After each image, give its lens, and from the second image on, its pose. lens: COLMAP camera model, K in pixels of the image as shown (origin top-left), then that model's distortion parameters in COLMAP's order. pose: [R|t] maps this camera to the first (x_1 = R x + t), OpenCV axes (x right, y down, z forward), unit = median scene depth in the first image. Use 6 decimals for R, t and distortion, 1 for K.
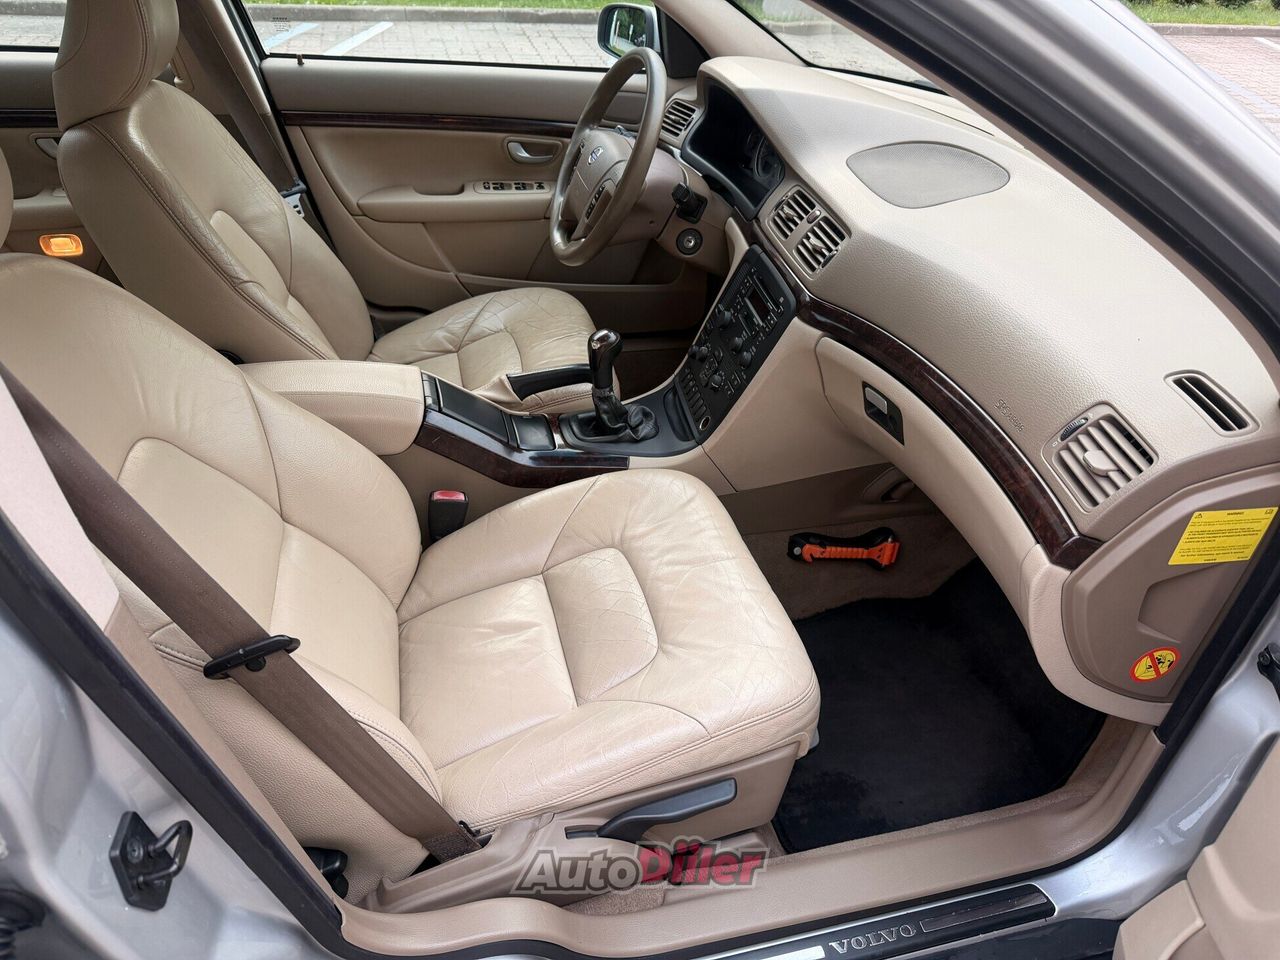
lens RADIAL K [[874.3, 0, 633.0], [0, 874.3, 457.3], [0, 0, 1]] dist [0.090198, -0.114412]
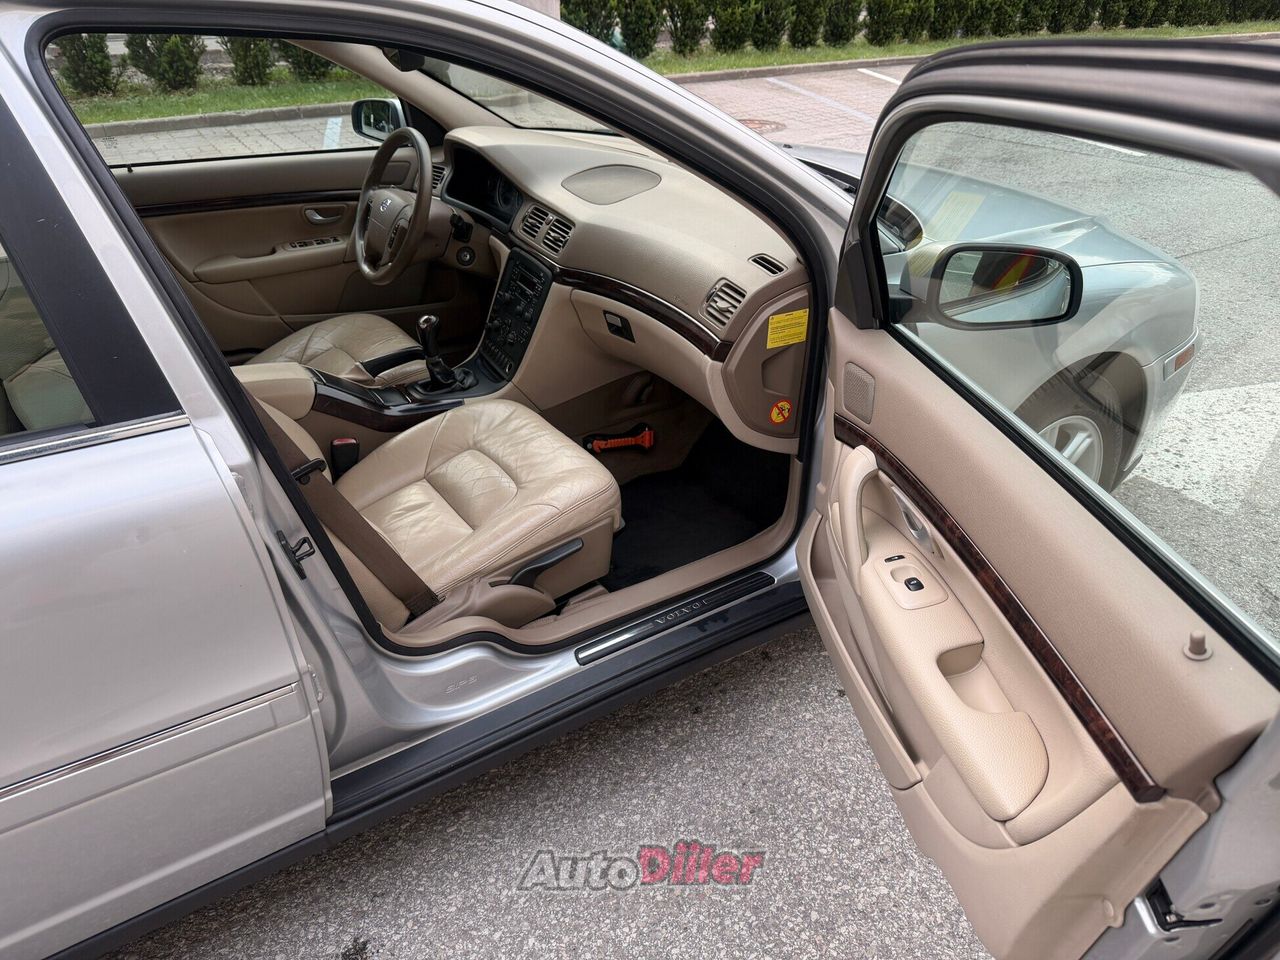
lens RADIAL K [[895.1, 0, 640.0], [0, 895.1, 480.0], [0, 0, 1]] dist [0.017984, -0.020552]
pose [[0.942697, -0.212162, 0.257508, -0.130963], [0.225511, 0.973967, -0.023107, 0.218315], [-0.245902, 0.079854, 0.966000, -0.461829]]
